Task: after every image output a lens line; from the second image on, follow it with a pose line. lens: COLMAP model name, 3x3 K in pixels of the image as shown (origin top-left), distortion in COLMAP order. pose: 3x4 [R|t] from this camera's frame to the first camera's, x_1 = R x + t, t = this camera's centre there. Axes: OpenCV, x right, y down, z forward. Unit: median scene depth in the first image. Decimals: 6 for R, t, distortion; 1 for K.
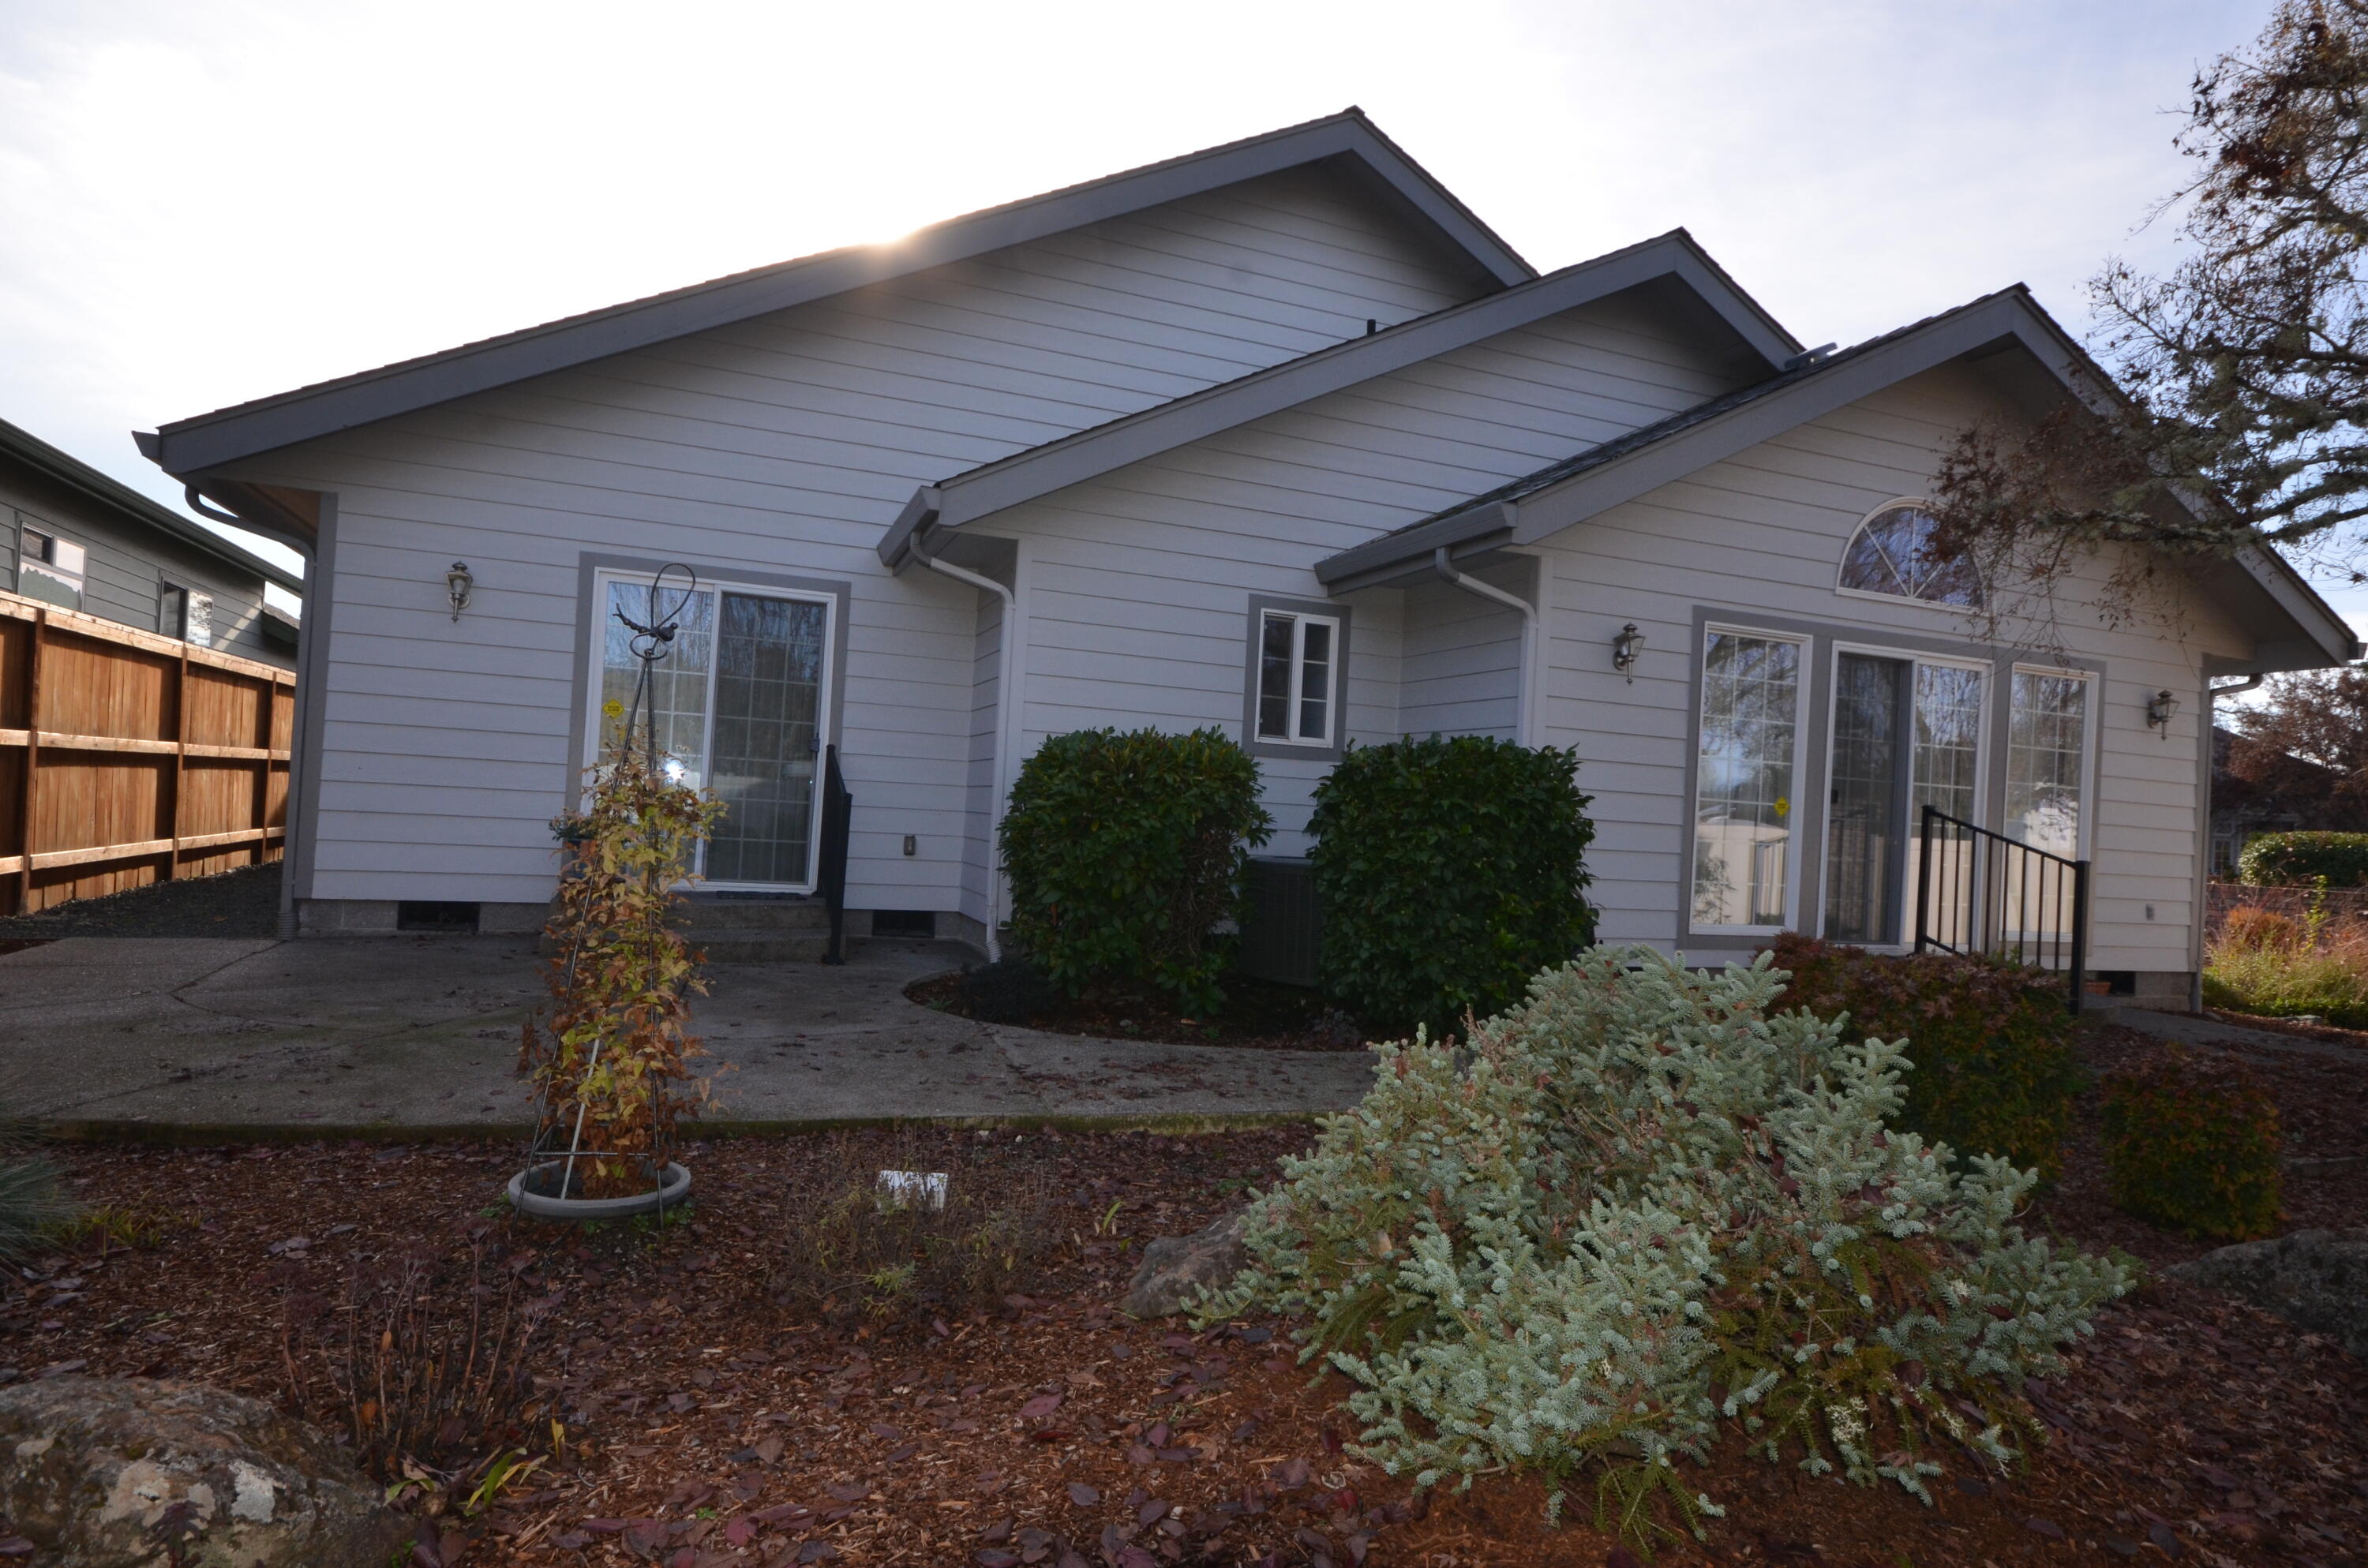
lens RADIAL K [[1285.4, 0, 1176.1], [0, 1285.4, 788.9], [0, 0, 1]] dist [0.003387, 0.000066]
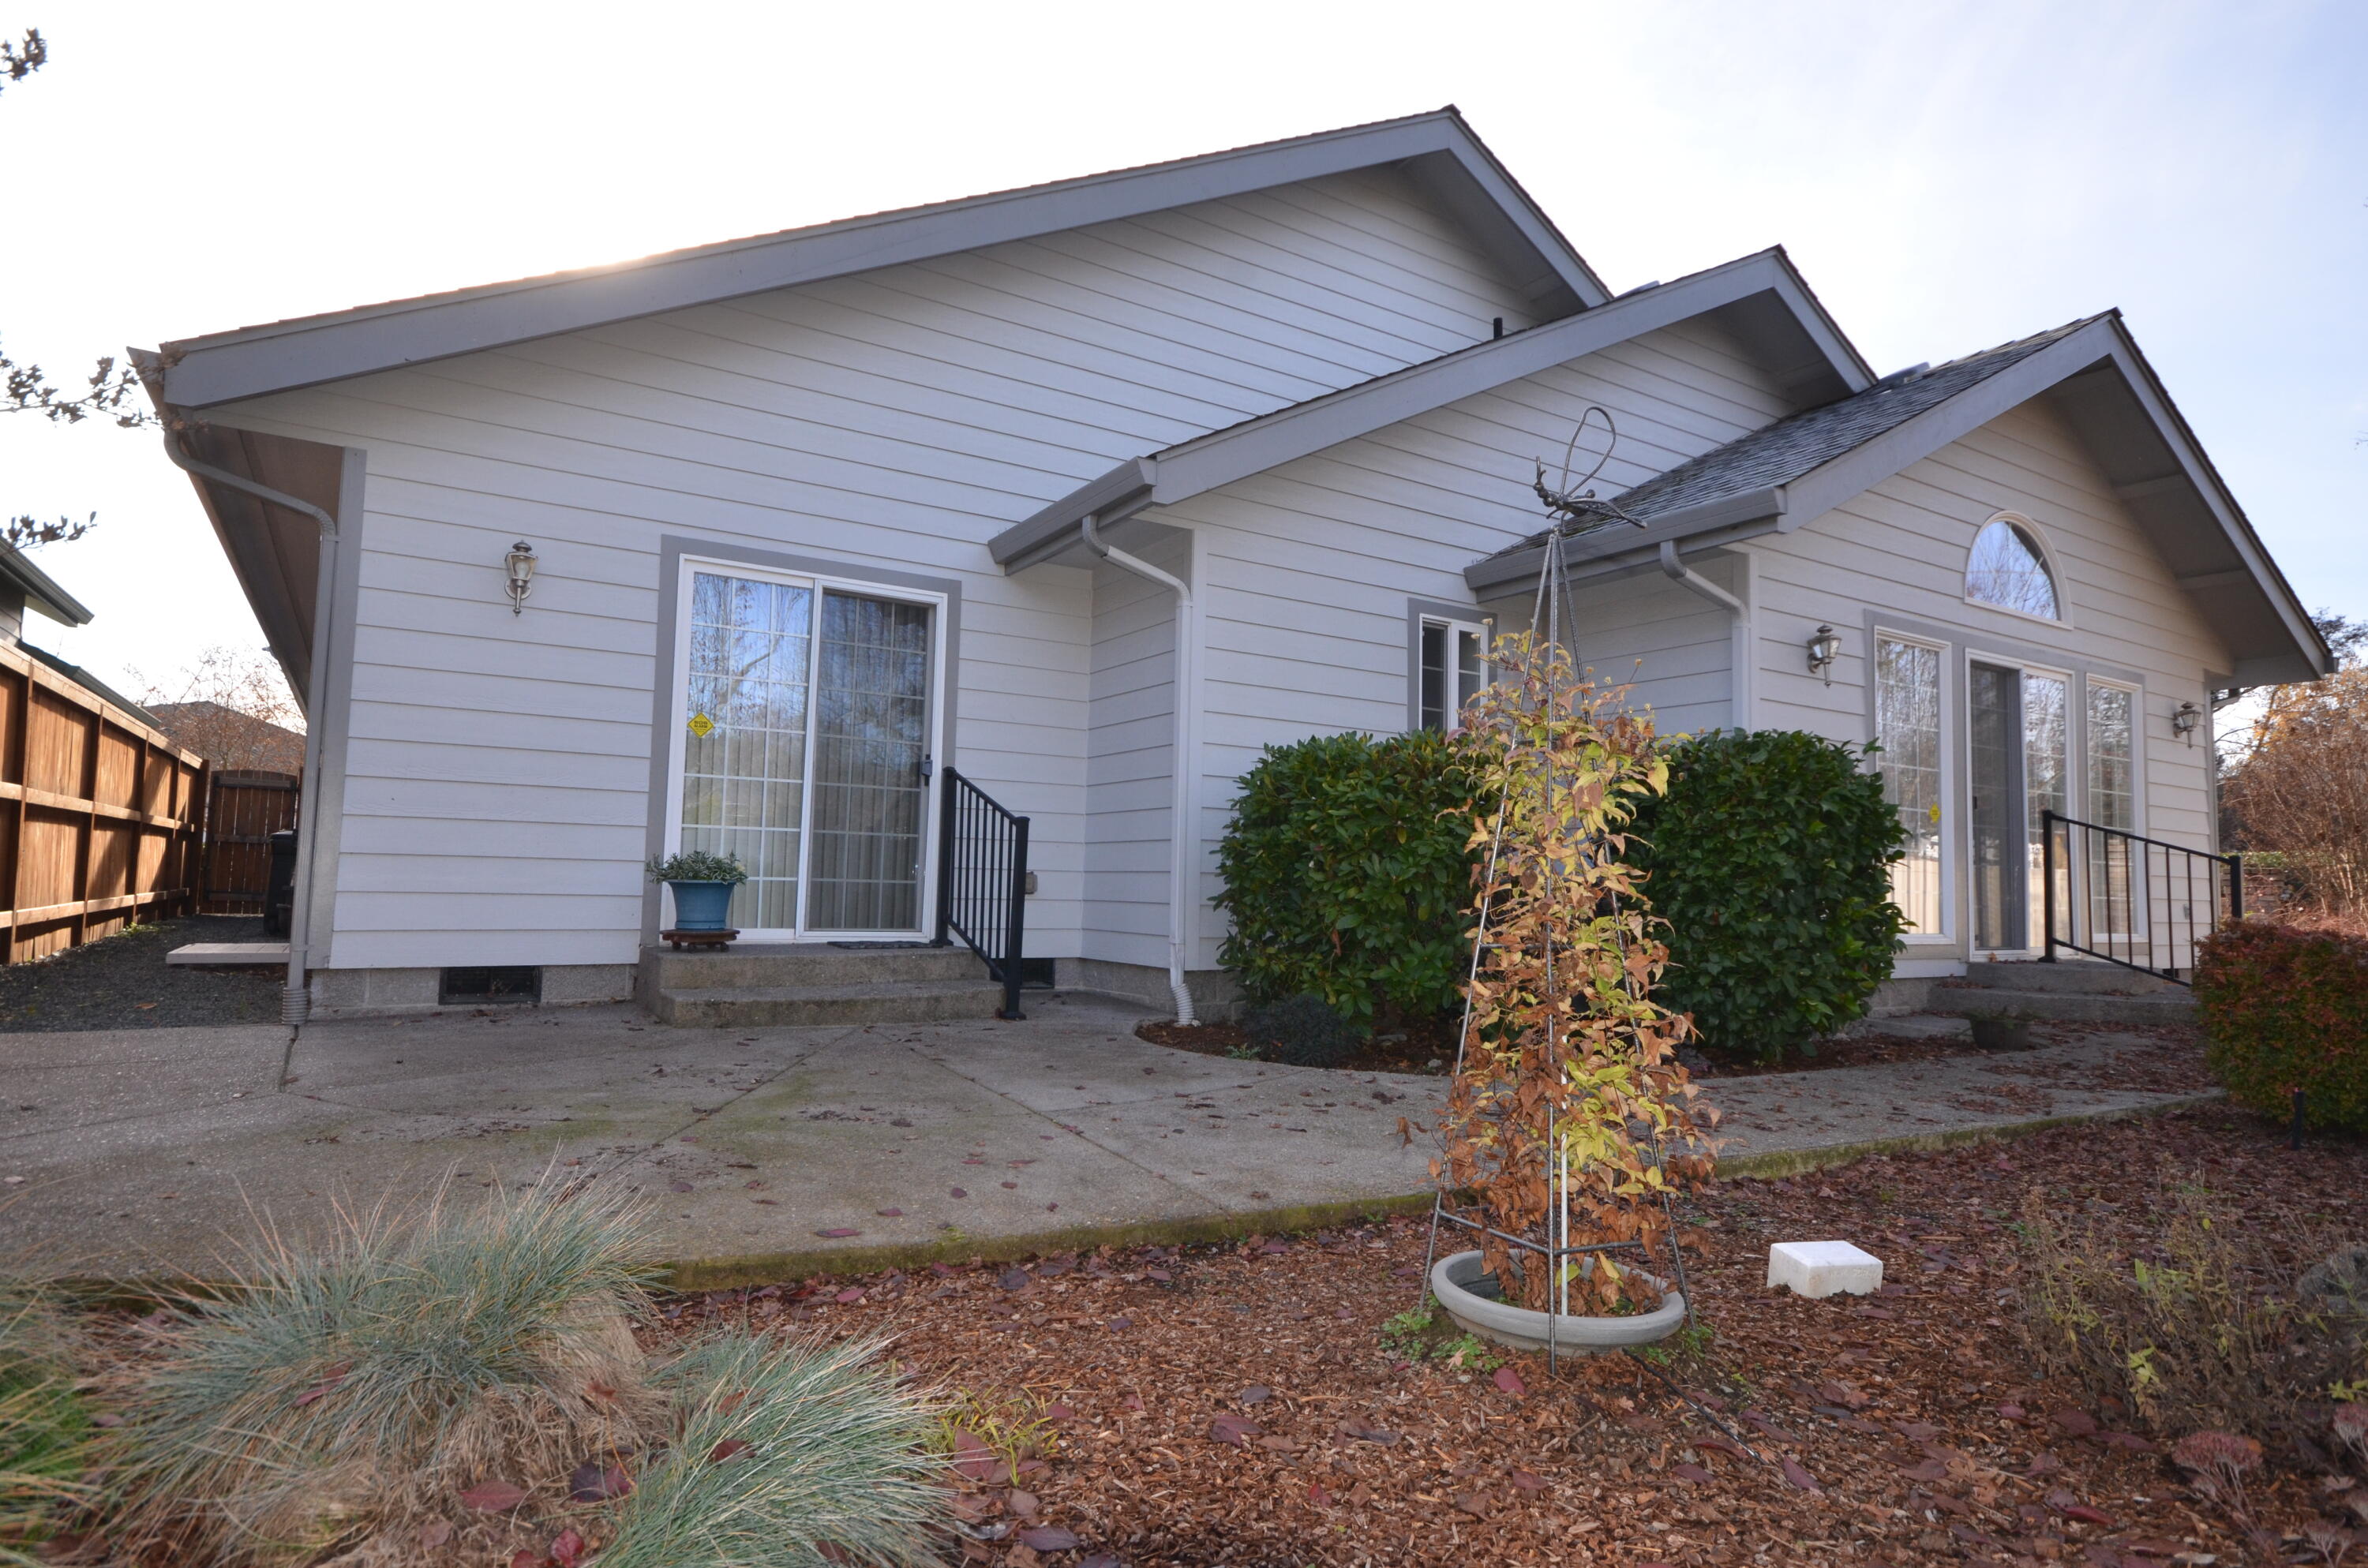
lens RADIAL K [[1285.4, 0, 1188.4], [0, 1285.4, 787.3], [0, 0, 1]] dist [0.003387, 0.000066]
pose [[0.981997, -0.017624, 0.188071, -0.271931], [0.026926, 0.998531, -0.047018, 0.023856], [-0.186966, 0.051236, 0.981029, 0.126049]]
